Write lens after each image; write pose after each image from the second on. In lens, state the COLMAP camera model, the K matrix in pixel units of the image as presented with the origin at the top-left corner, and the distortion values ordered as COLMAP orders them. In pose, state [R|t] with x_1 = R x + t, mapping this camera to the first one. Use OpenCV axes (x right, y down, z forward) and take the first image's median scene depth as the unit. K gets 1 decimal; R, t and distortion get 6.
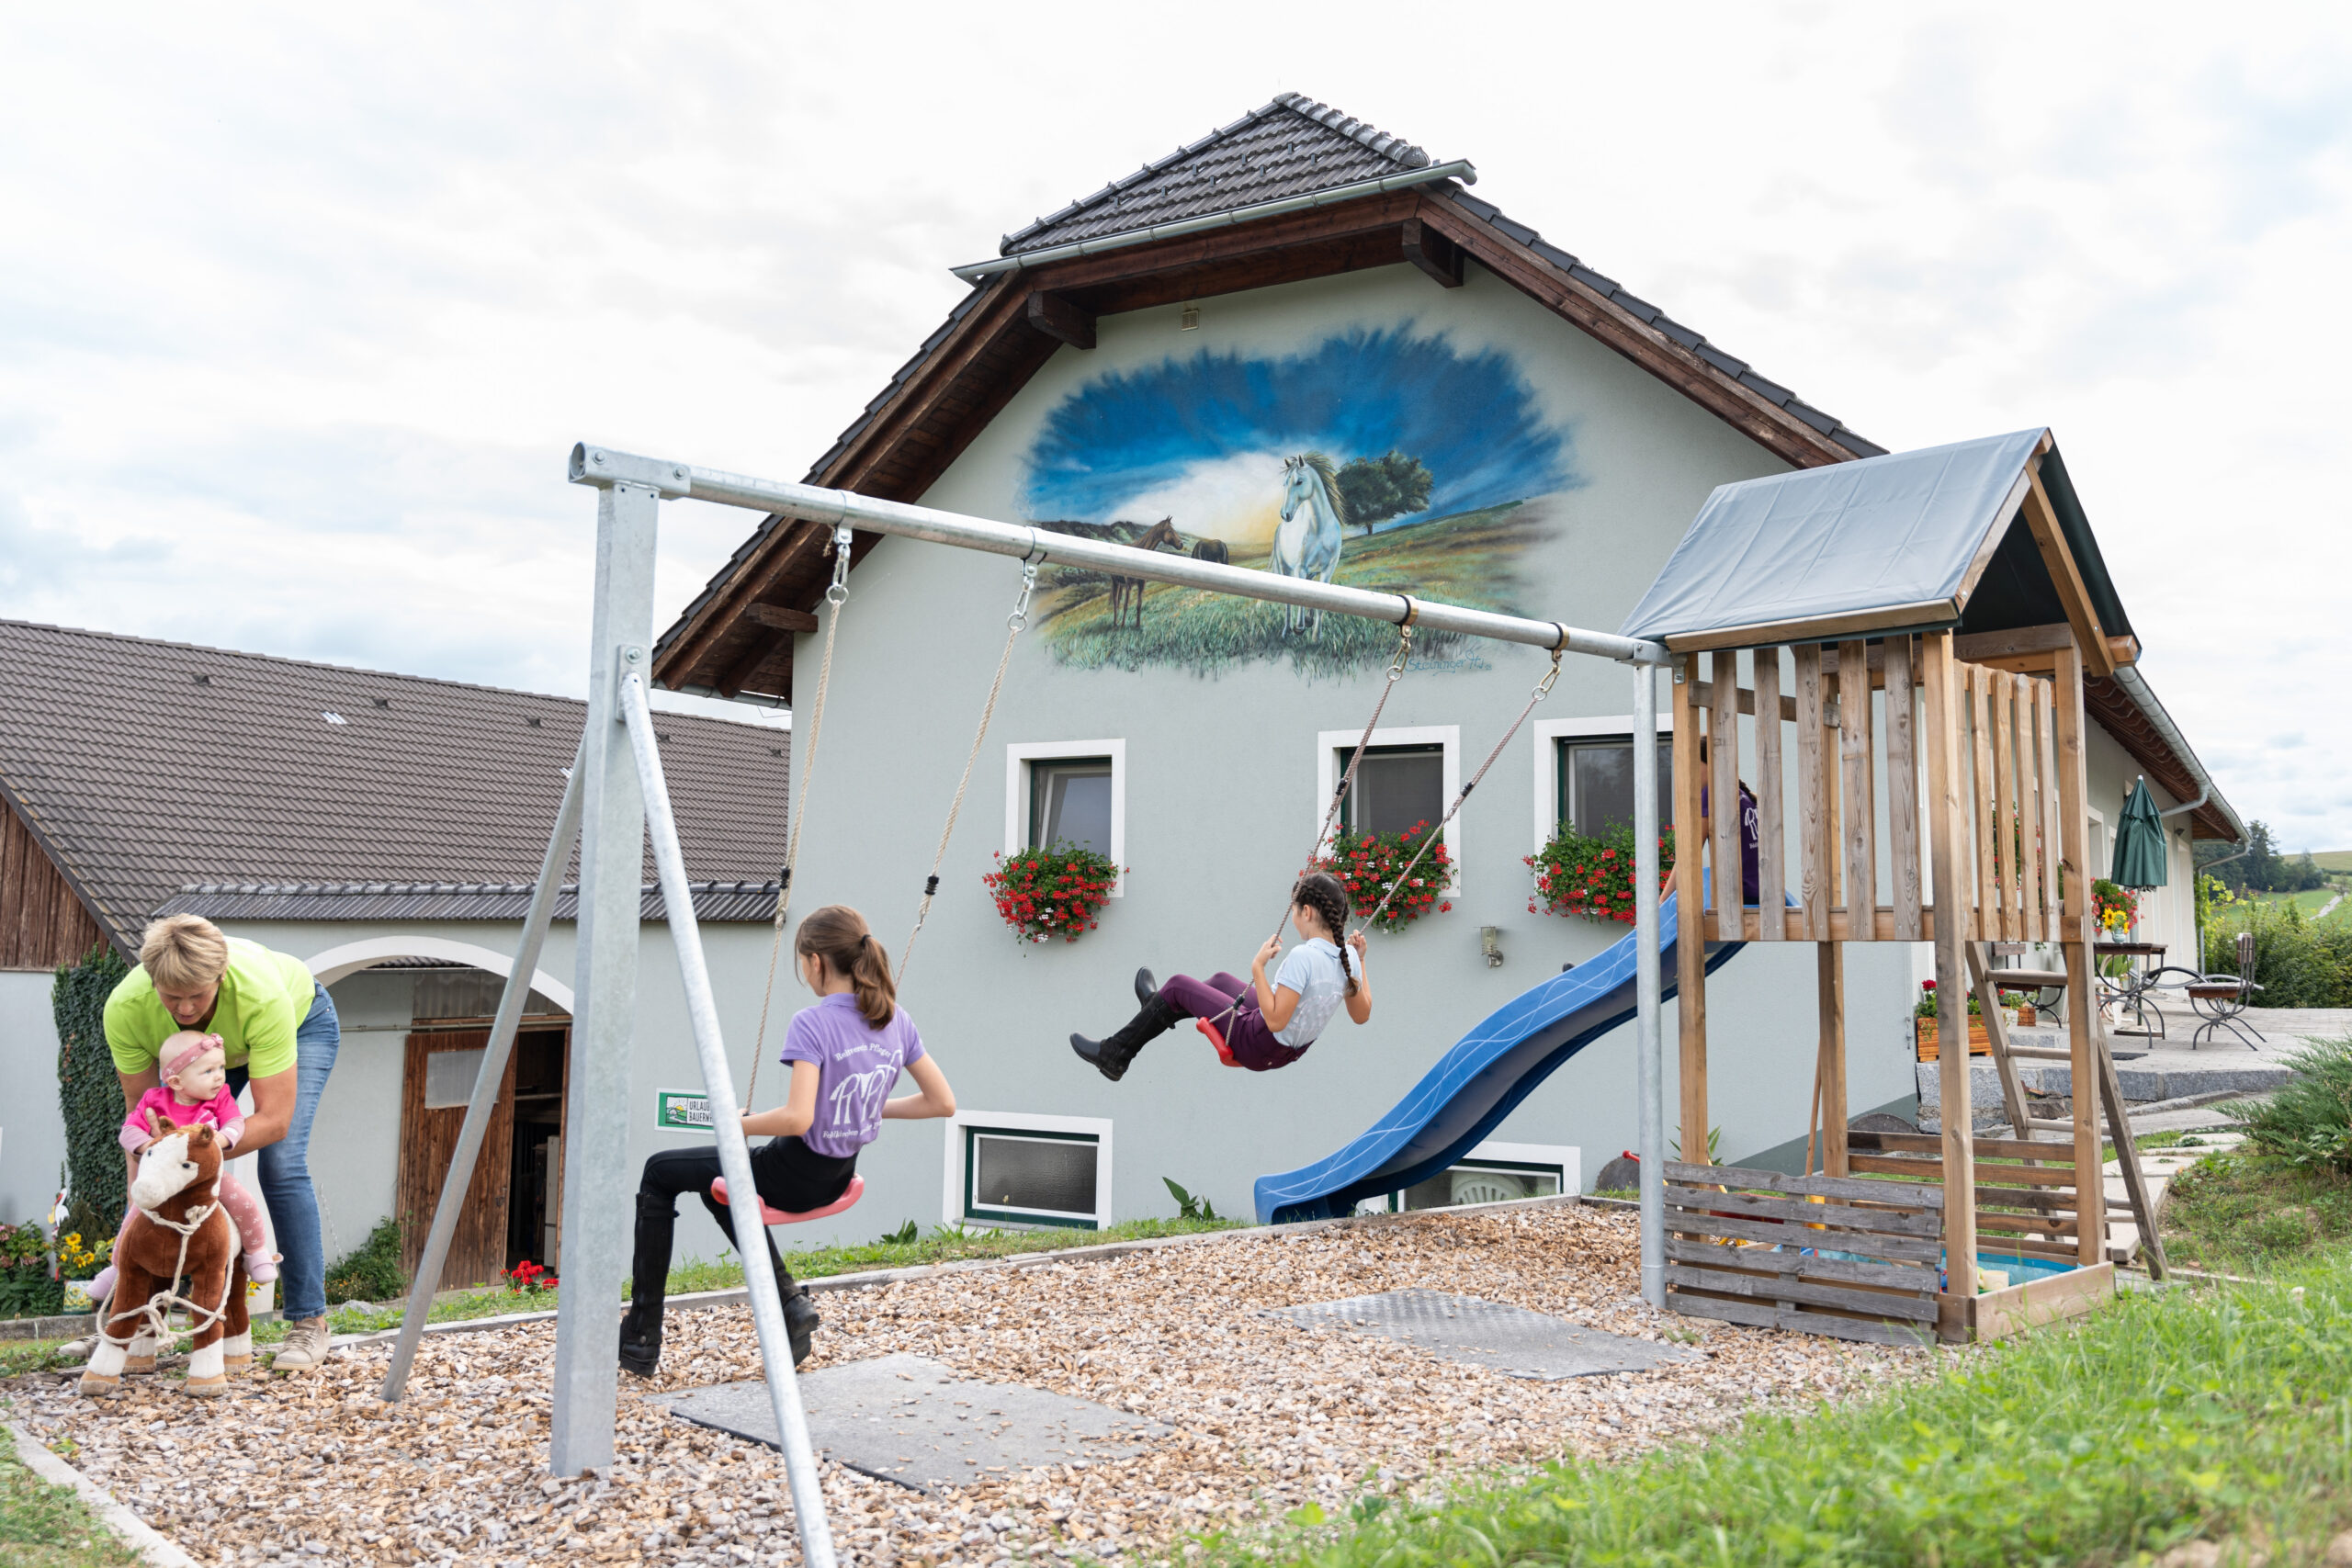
lens RADIAL K [[1925.0, 0, 1248.7], [0, 1925.0, 777.2], [0, 0, 1]] dist [0.000270, 0.002468]
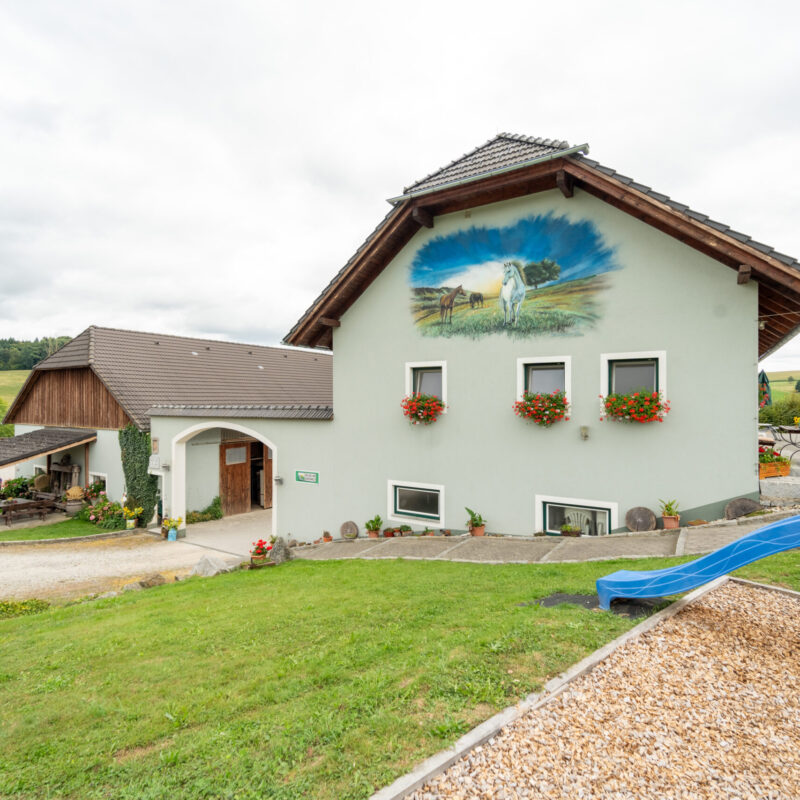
lens RADIAL K [[475.4, 0, 400.7], [0, 475.4, 409.1], [0, 0, 1]] dist [-0.000017, 0.002548]
pose [[0.998709, -0.010415, -0.049720, -0.100793], [0.015517, 0.994523, 0.103356, -0.023012], [0.048371, -0.103994, 0.993401, 0.253699]]
